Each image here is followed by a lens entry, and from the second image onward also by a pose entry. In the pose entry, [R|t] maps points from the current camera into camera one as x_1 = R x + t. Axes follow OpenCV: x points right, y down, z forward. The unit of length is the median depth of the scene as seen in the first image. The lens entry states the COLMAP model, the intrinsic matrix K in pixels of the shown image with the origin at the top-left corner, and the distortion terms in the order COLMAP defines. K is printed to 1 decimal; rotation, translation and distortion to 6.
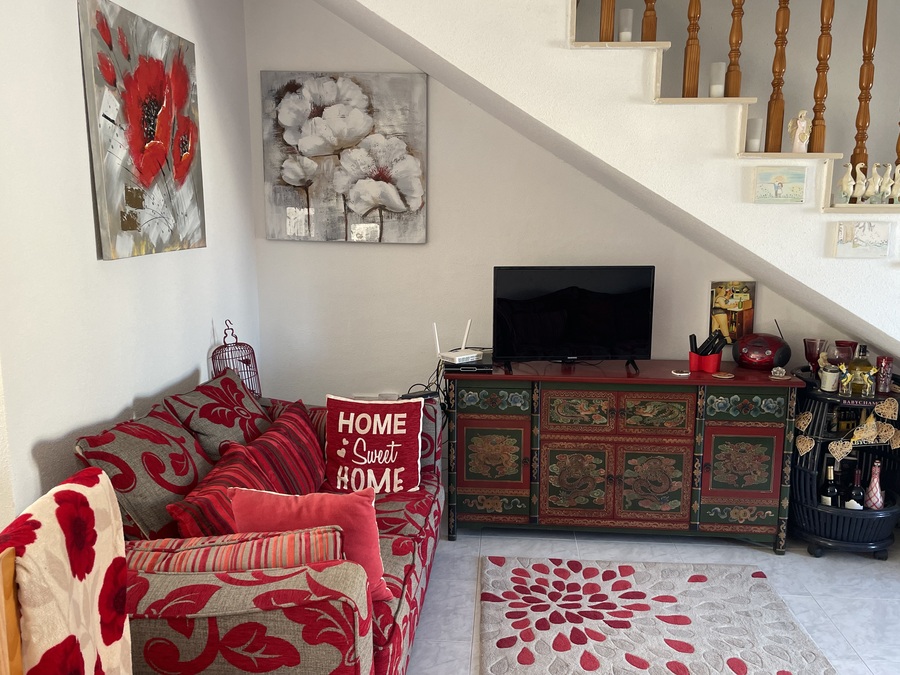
lens RADIAL K [[763.5, 0, 449.2], [0, 763.5, 336.7], [0, 0, 1]] dist [0.079411, -0.101107]
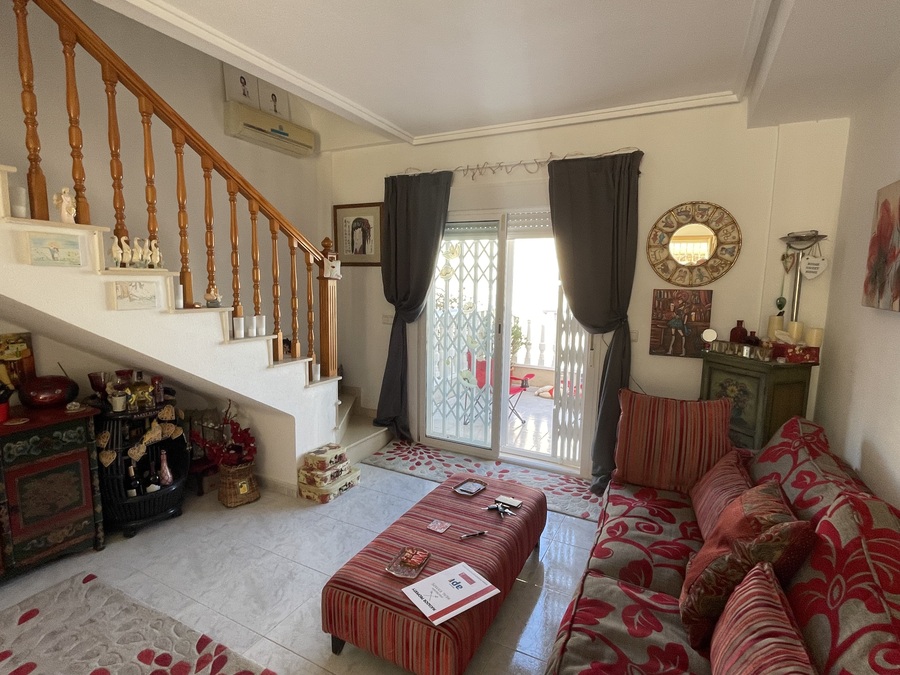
lens RADIAL K [[464.2, 0, 450.3], [0, 464.2, 340.7], [0, 0, 1]] dist [-0.001598, -0.001093]
pose [[0.393712, -0.121329, 0.911192, 0.017450], [0.131909, 0.988449, 0.074621, -0.036187], [-0.909720, 0.090815, 0.405168, 0.197871]]
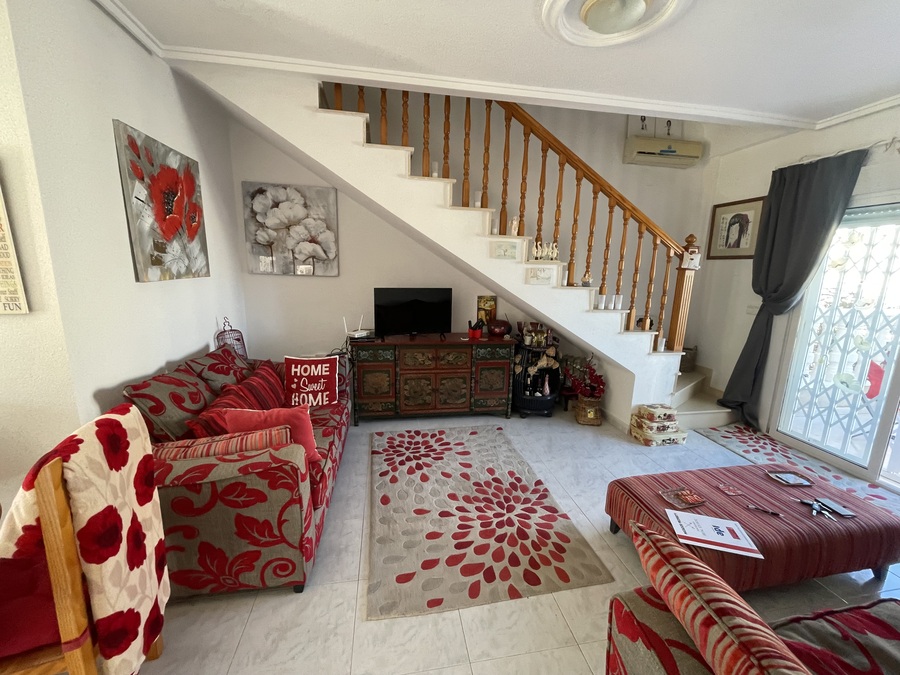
lens RADIAL K [[364.5, 0, 448.8], [0, 364.5, 337.8], [0, 0, 1]] dist [-0.002879, -0.000427]
pose [[0.969818, -0.029361, 0.242054, 0.016884], [0.020755, 0.999061, 0.038025, 0.006450], [-0.242943, -0.031854, 0.969517, 0.039156]]
